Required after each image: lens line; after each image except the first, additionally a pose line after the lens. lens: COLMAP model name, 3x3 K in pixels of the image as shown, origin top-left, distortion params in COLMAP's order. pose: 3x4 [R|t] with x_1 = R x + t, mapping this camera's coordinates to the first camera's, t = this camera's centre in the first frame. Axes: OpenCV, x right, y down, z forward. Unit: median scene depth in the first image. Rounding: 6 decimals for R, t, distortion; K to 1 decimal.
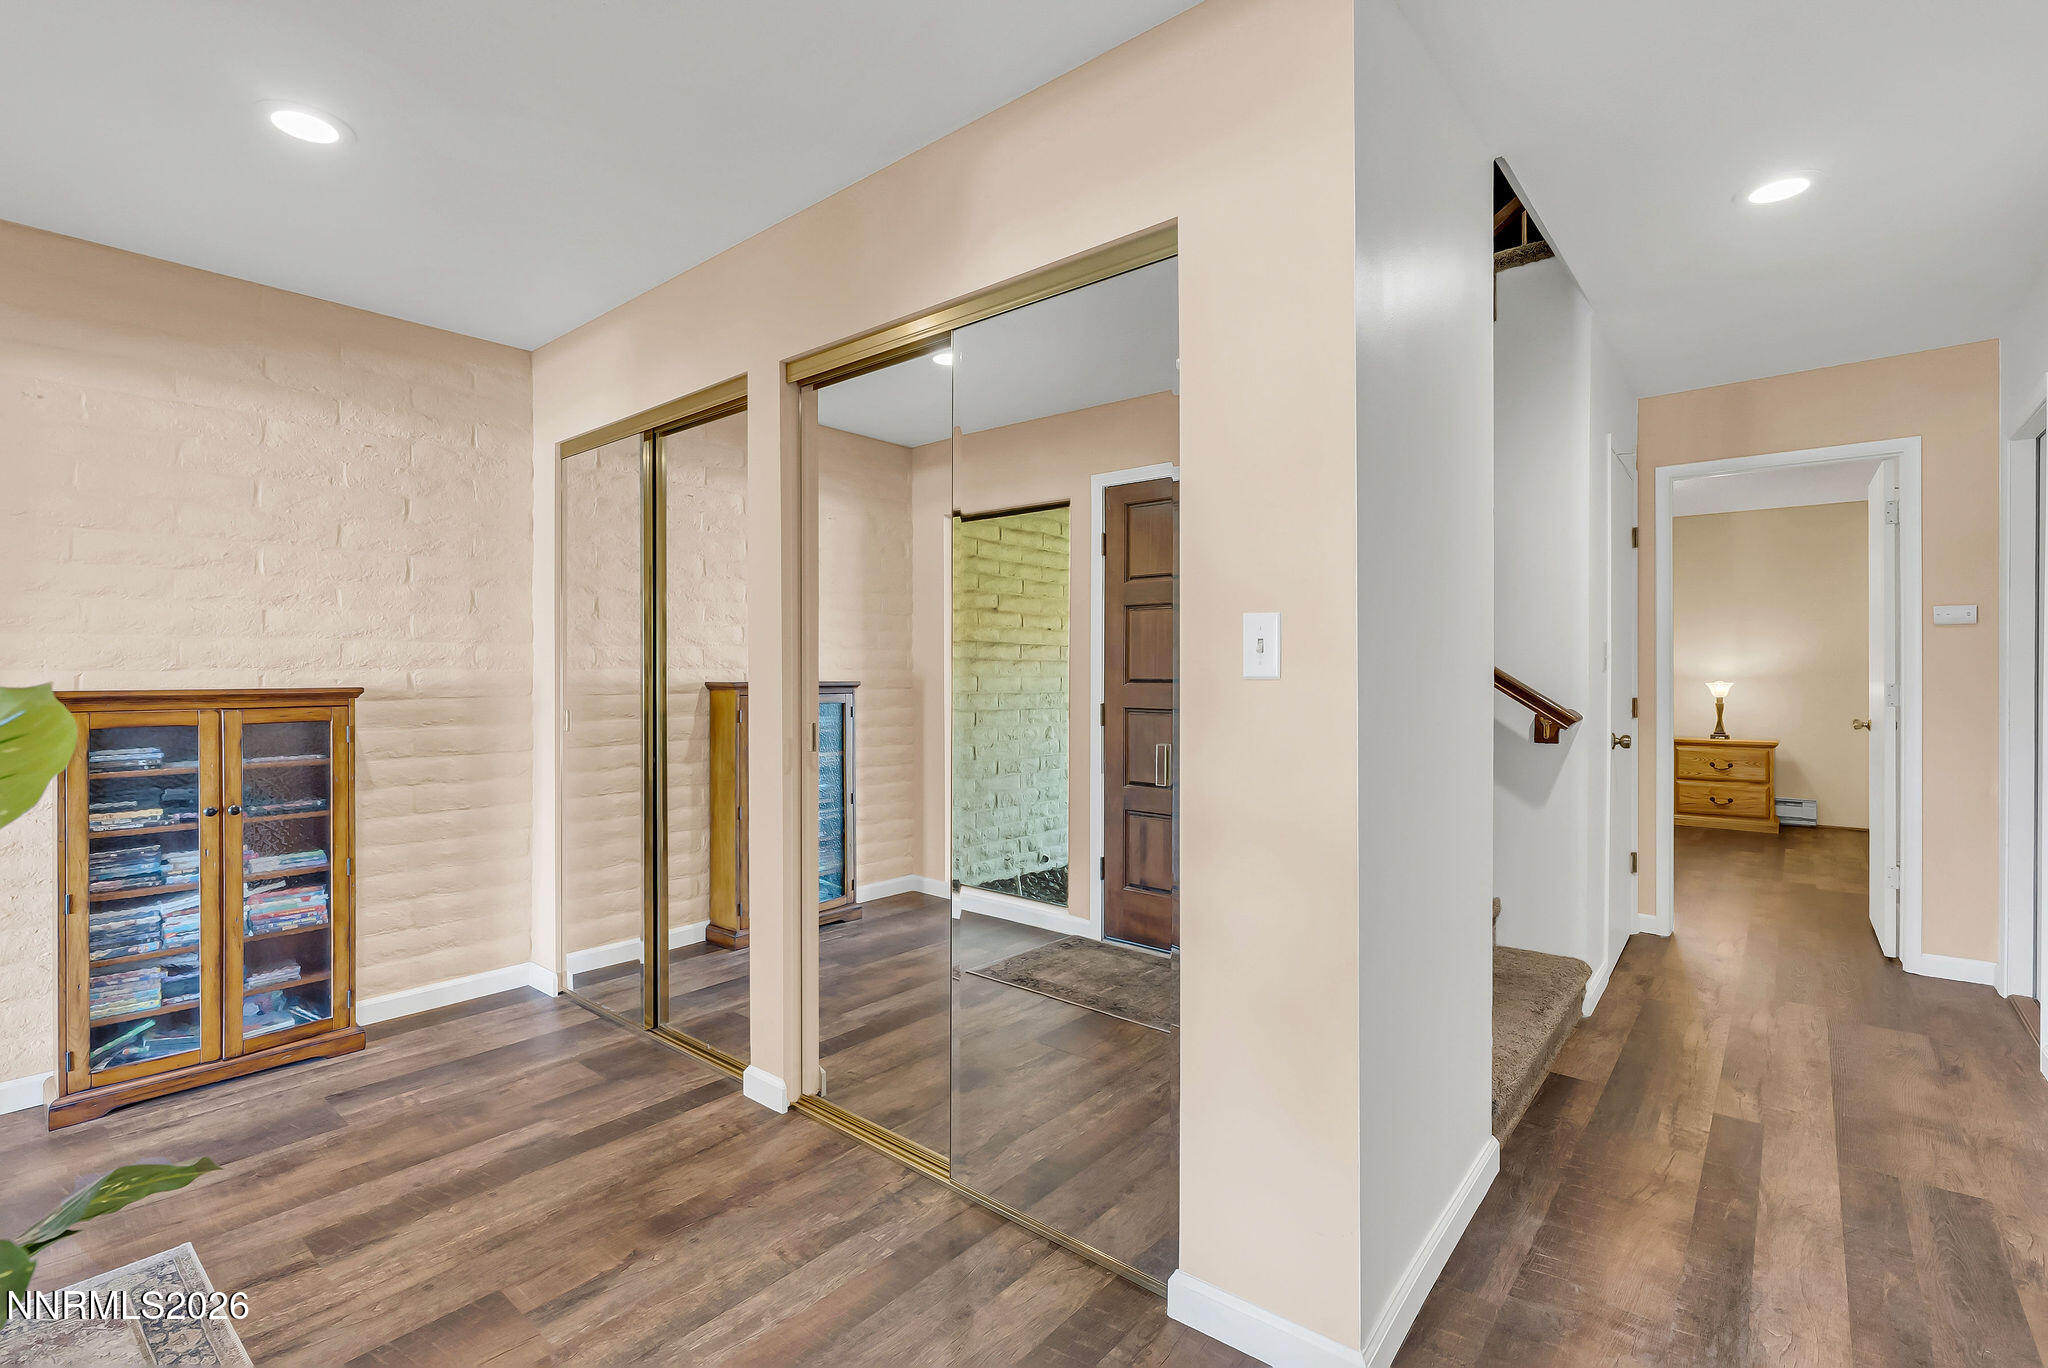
lens RADIAL K [[935.8, 0, 1028.4], [0, 935.8, 681.4], [0, 0, 1]] dist [-0.007868, 0.003179]
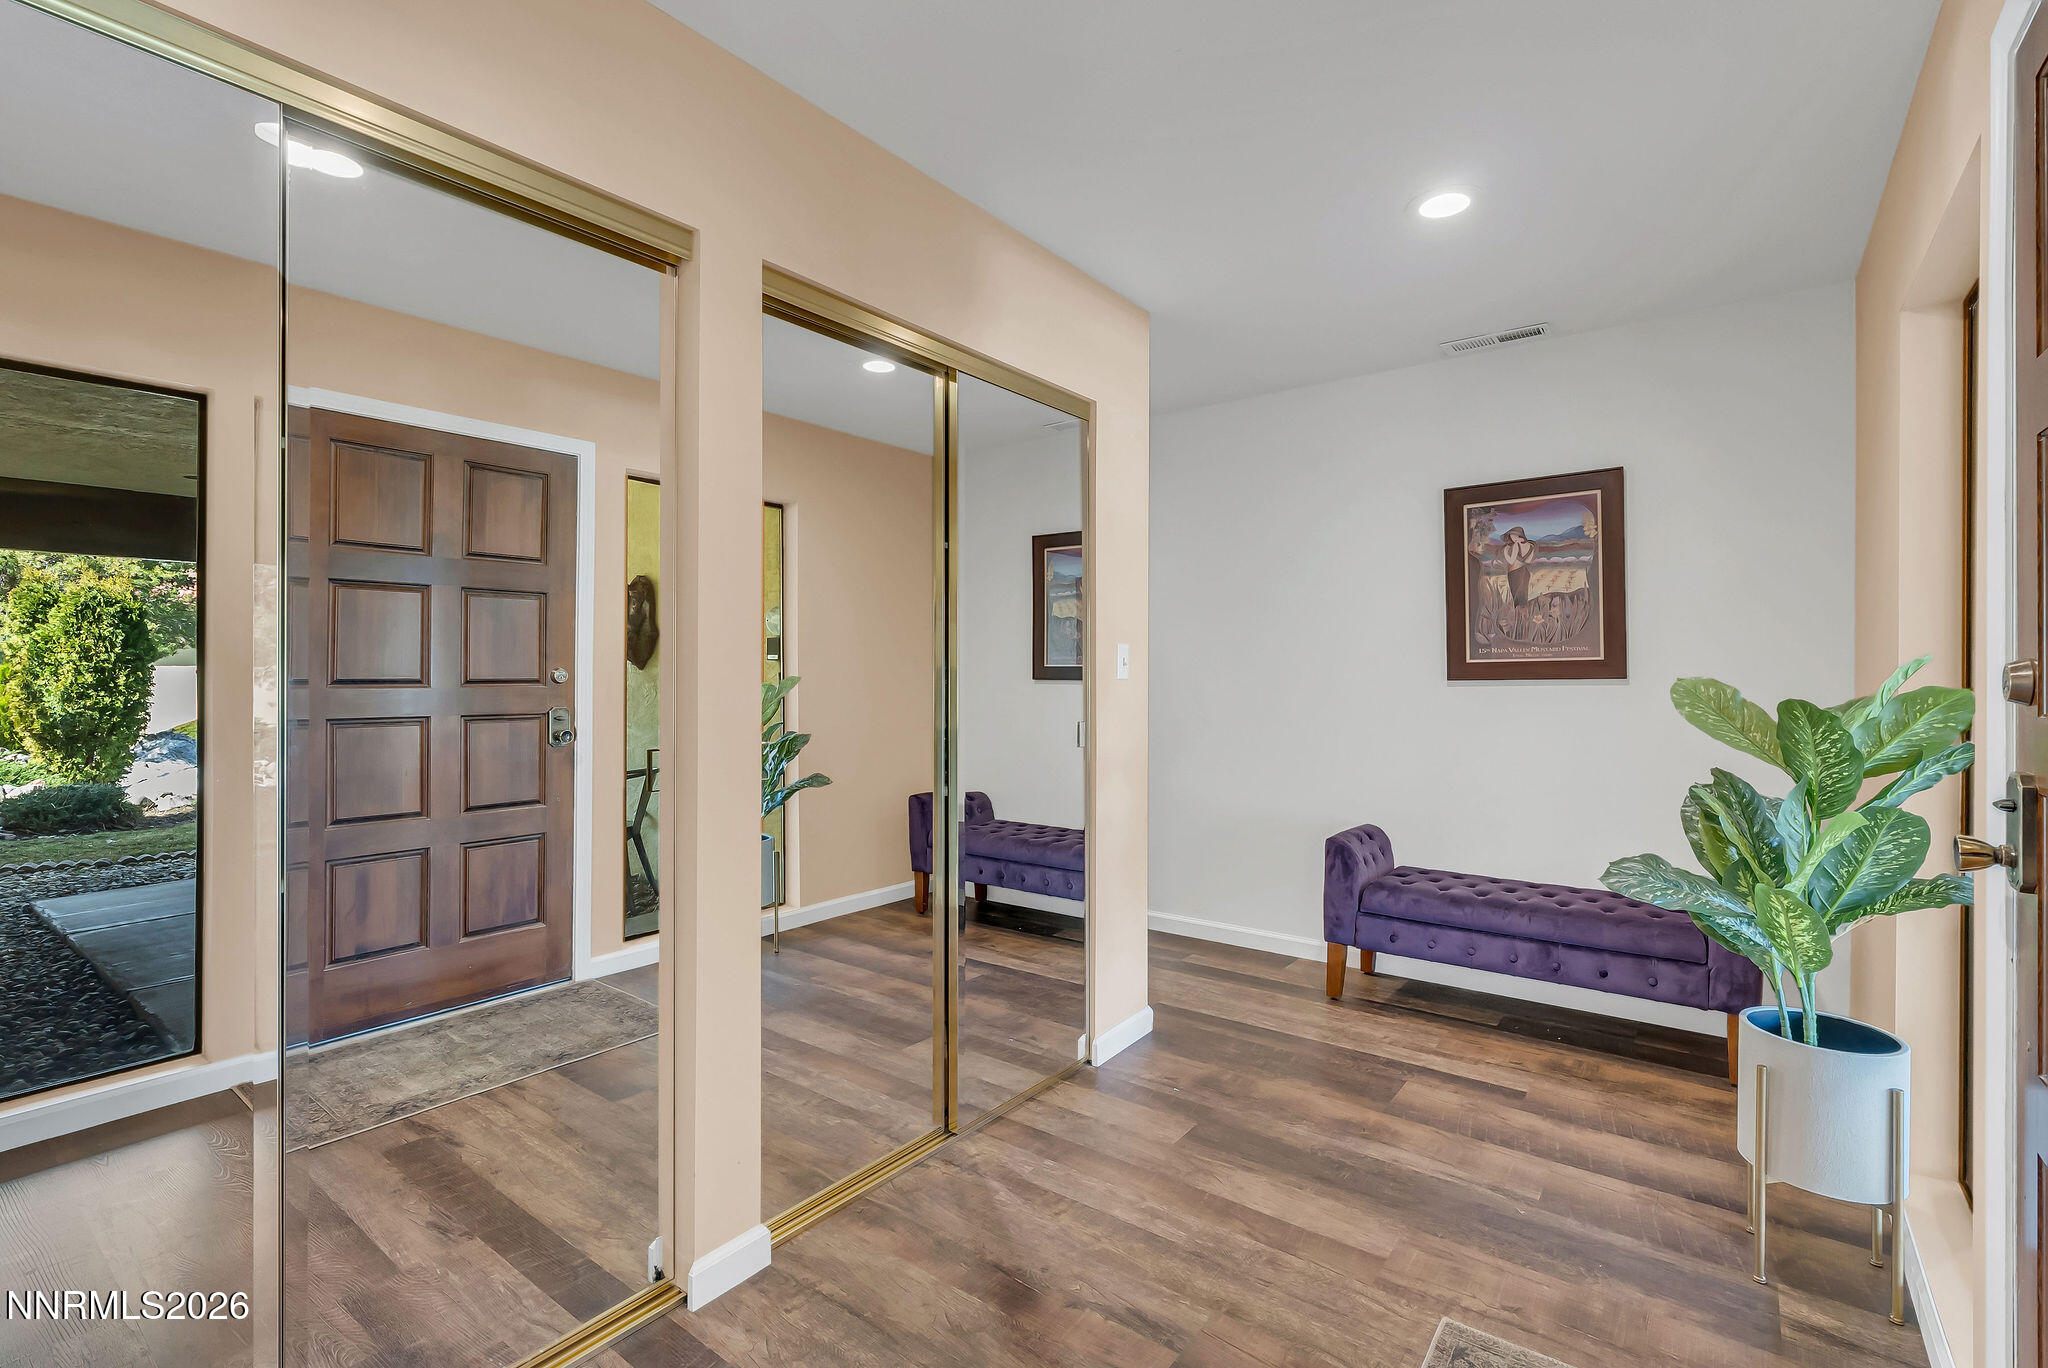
lens RADIAL K [[935.8, 0, 1028.0], [0, 935.8, 670.5], [0, 0, 1]] dist [-0.007868, 0.003179]
pose [[-0.053866, -0.003464, 0.998542, -1.274033], [-0.001832, 0.999993, 0.003370, -0.023307], [-0.998547, -0.001648, -0.053872, 1.032993]]
